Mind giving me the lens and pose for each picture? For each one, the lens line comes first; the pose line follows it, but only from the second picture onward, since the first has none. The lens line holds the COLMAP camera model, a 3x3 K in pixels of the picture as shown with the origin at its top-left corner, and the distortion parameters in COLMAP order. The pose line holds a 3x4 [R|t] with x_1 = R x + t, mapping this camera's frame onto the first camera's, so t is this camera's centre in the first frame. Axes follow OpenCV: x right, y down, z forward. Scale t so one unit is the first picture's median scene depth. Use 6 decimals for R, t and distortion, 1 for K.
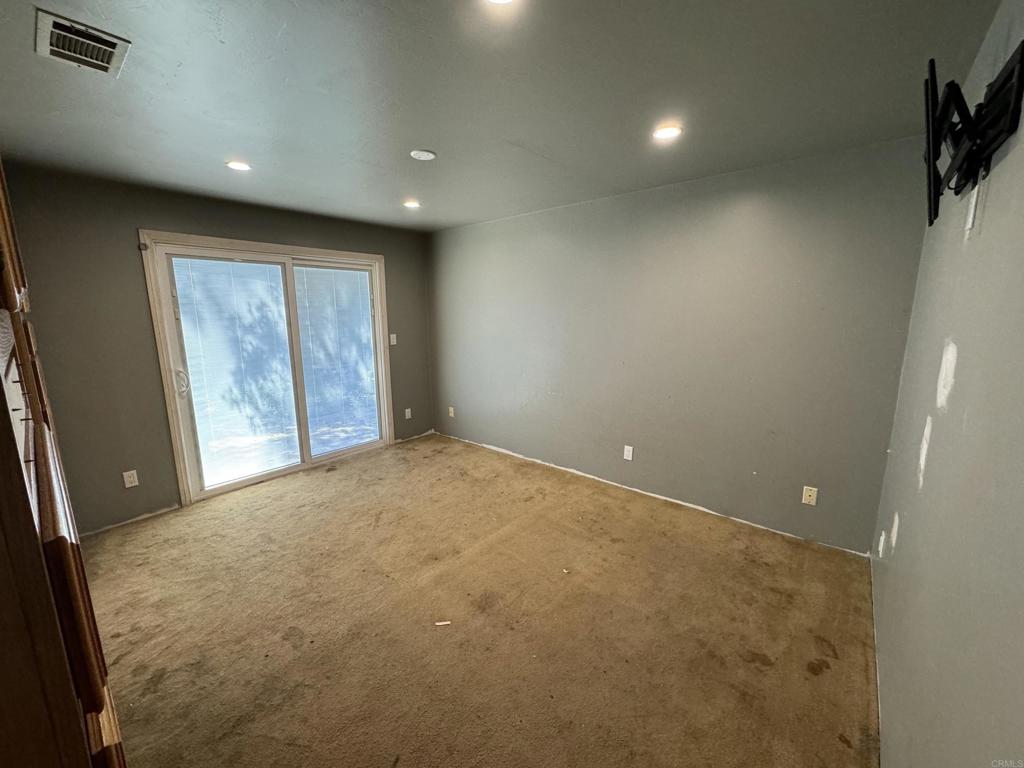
lens RADIAL K [[406.9, 0, 513.5], [0, 406.9, 381.2], [0, 0, 1]] dist [-0.001525, 0.000374]
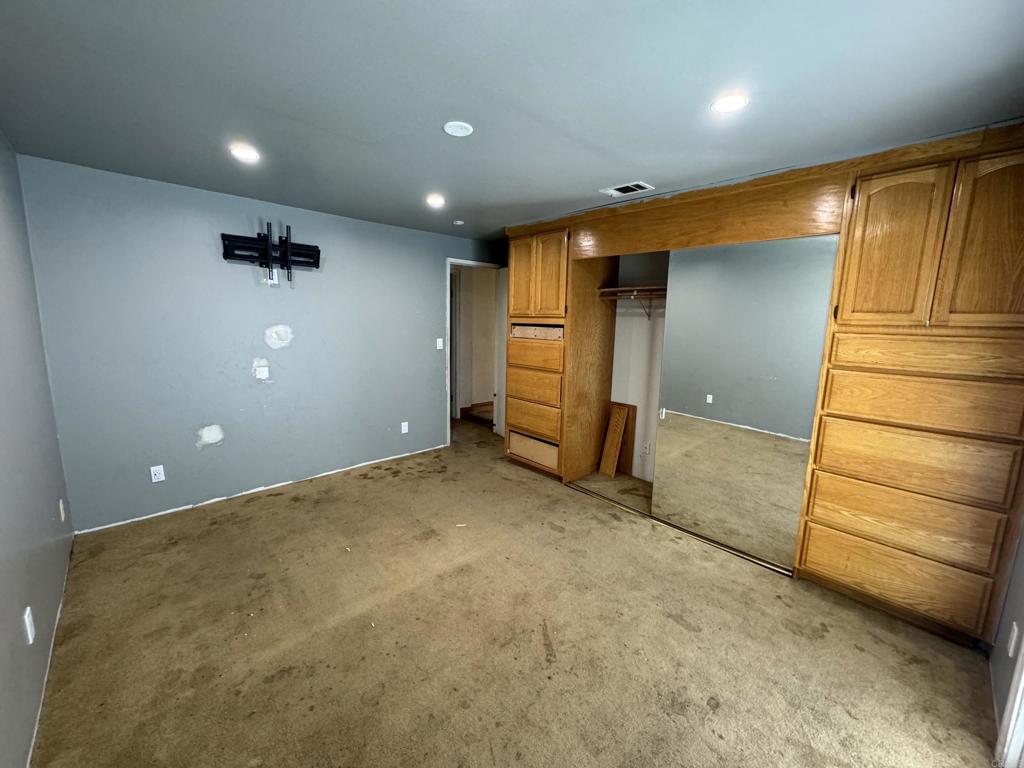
lens RADIAL K [[406.9, 0, 510.9], [0, 406.9, 382.3], [0, 0, 1]] dist [-0.001525, 0.000374]
pose [[-0.993400, -0.035183, 0.109168, -0.459197], [0.002684, 0.944400, 0.328787, -0.358734], [-0.114667, 0.326910, -0.938073, 2.034948]]
